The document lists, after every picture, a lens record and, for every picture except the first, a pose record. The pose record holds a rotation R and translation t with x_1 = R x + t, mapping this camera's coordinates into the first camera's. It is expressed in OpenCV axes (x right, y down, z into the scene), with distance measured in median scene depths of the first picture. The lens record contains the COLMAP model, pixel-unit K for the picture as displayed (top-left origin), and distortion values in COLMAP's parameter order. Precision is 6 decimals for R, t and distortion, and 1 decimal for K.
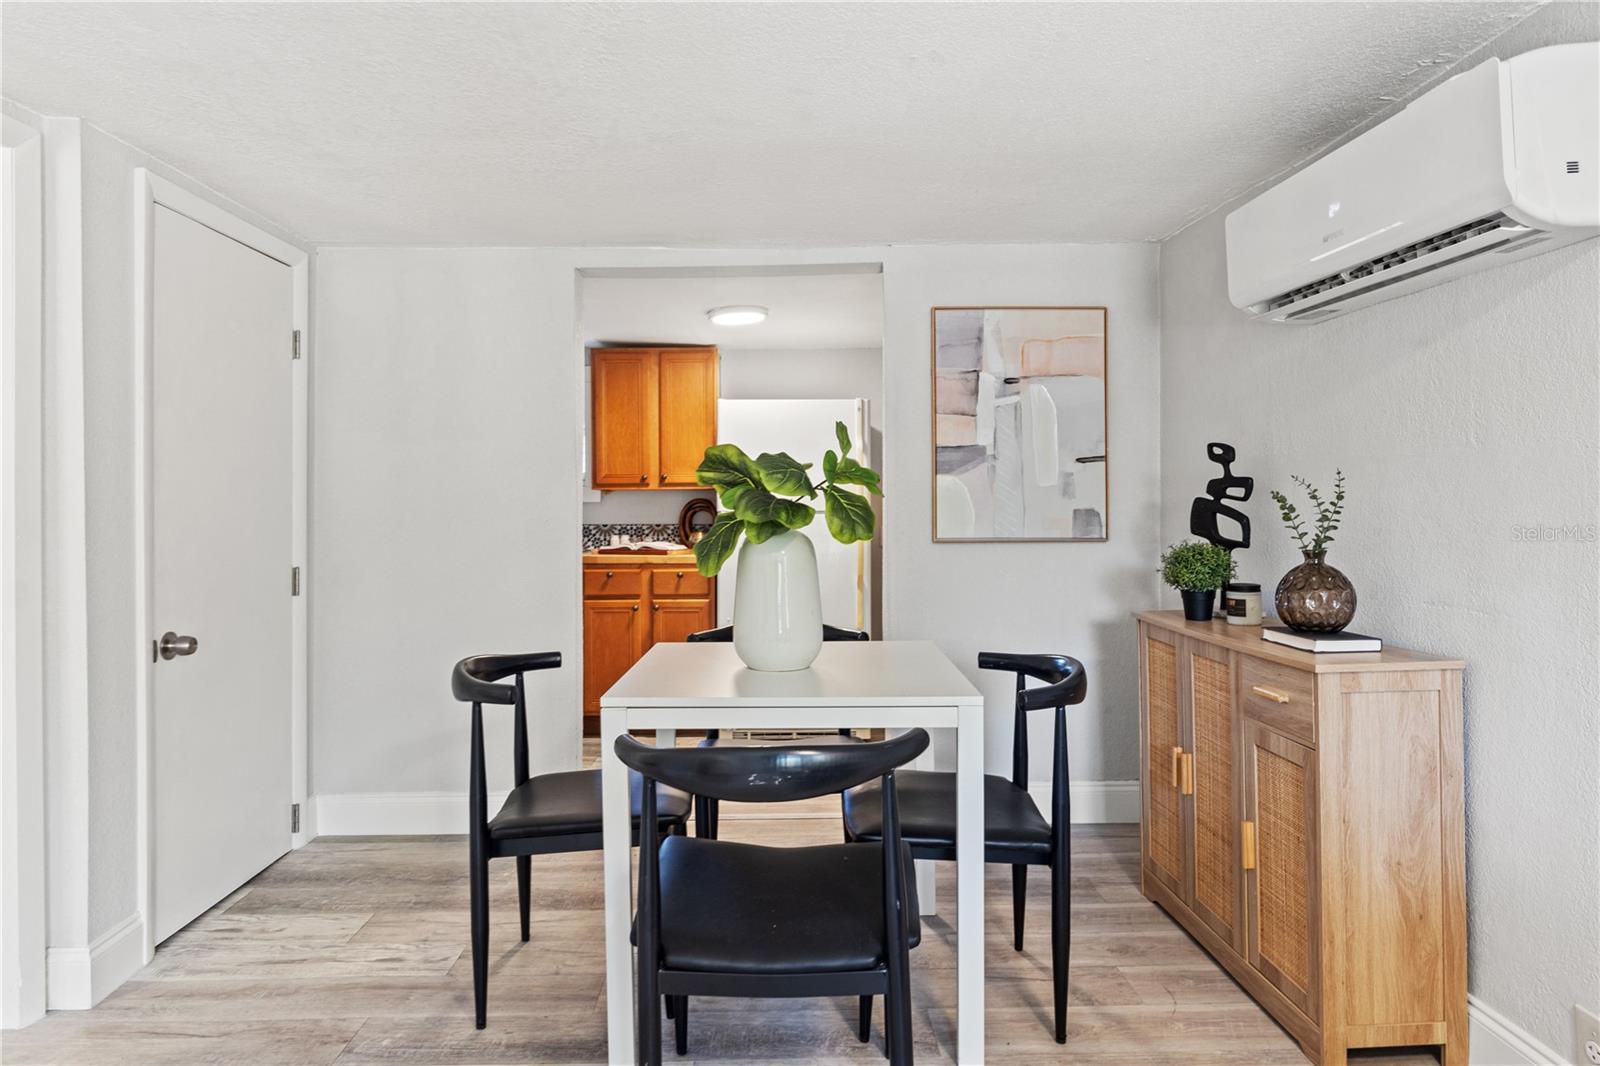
lens RADIAL K [[985.0, 0, 790.1], [0, 985.0, 496.9], [0, 0, 1]] dist [-0.008674, -0.001771]
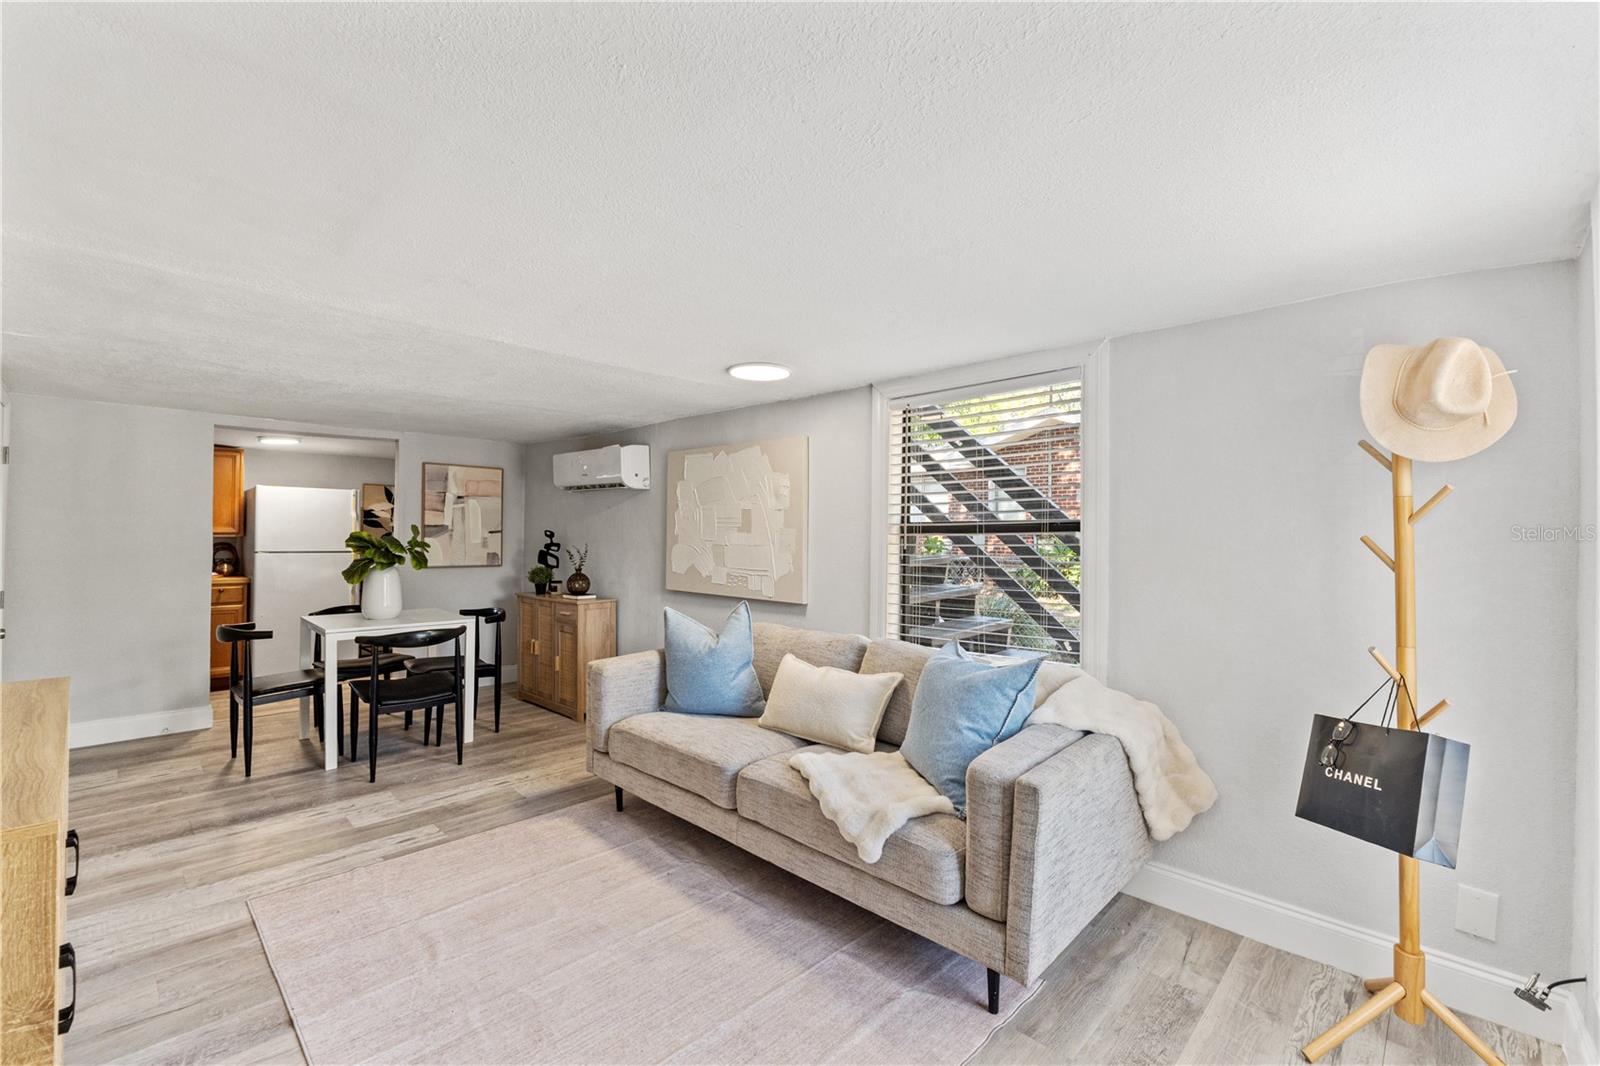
lens RADIAL K [[685.3, 0, 800.0], [0, 685.3, 533.0], [0, 0, 1]] dist [-0.003851, -0.000301]
pose [[0.712152, 0.014117, 0.701884, -0.442194], [-0.017164, 0.999849, -0.002695, -0.057946], [-0.701816, -0.010128, 0.712286, -0.930807]]
